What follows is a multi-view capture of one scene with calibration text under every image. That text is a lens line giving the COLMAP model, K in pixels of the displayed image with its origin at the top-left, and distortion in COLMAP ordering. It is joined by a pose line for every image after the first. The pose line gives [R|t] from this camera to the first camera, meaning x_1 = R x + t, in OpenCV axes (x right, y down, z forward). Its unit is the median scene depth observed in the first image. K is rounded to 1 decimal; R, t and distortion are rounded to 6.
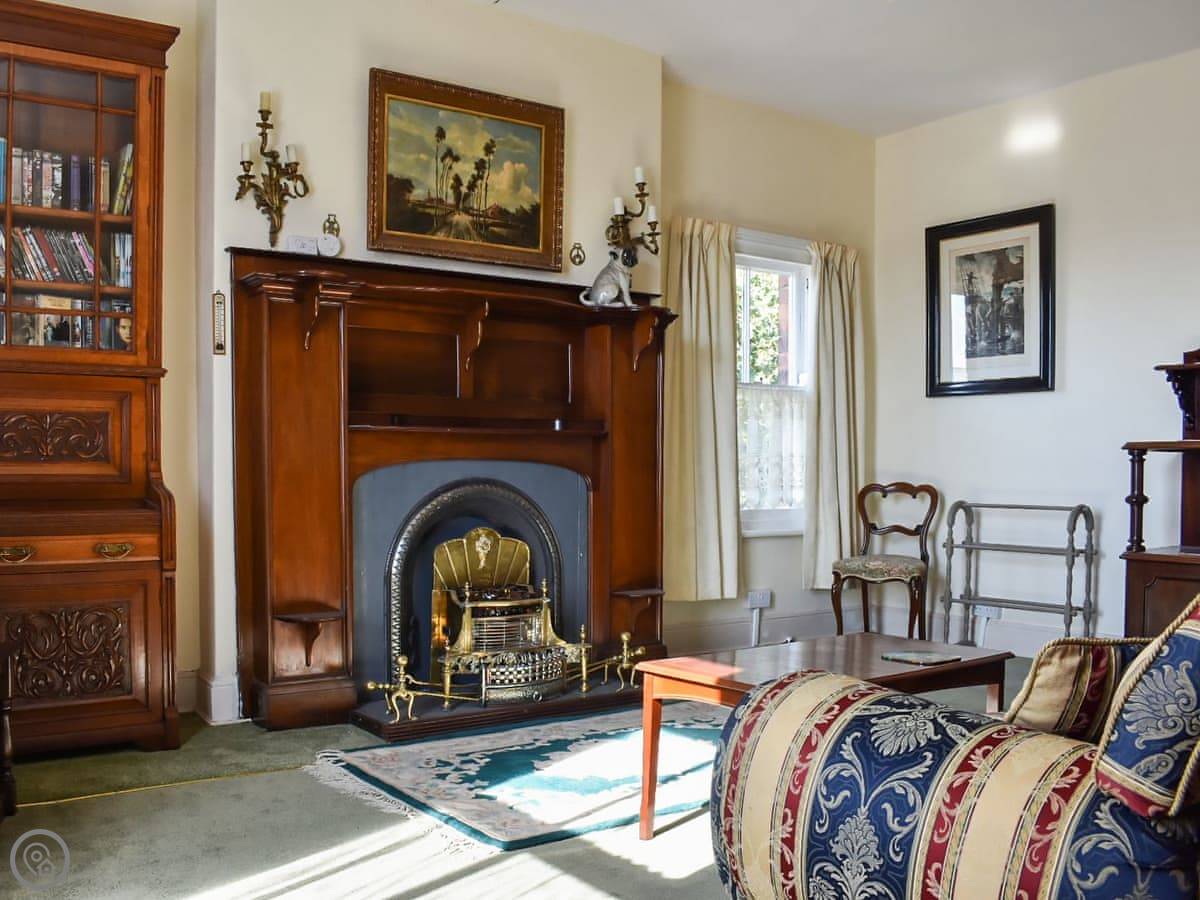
lens RADIAL K [[1183.2, 0, 601.0], [0, 1183.2, 478.9], [0, 0, 1]] dist [0.003983, -0.001053]
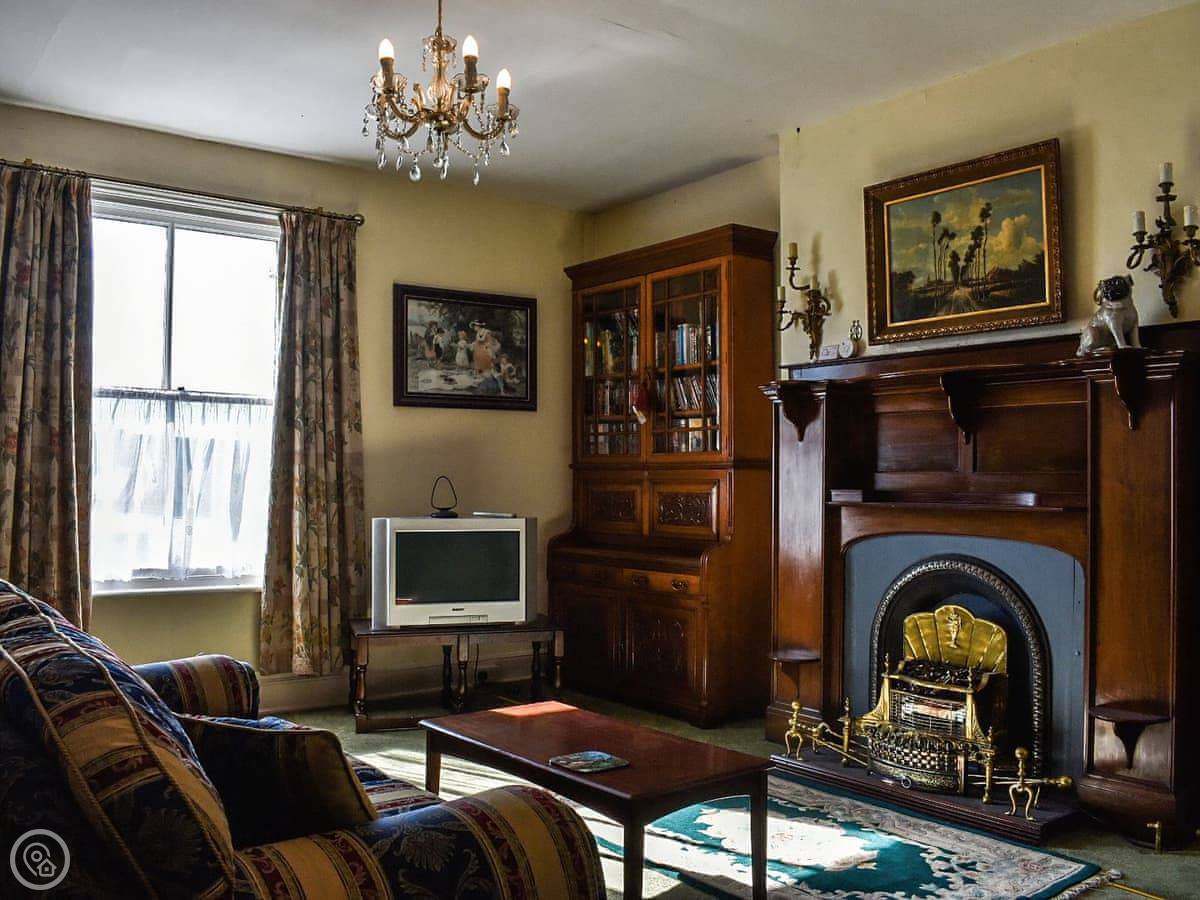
lens RADIAL K [[1073.4, 0, 605.7], [0, 1073.4, 493.7], [0, 0, 1]] dist [-0.076766, 0.006676]
pose [[0.028314, -0.013069, -0.999514, 0.763611], [-0.040875, 0.999063, -0.014221, -0.026716], [0.998763, 0.041257, 0.027754, 0.686715]]
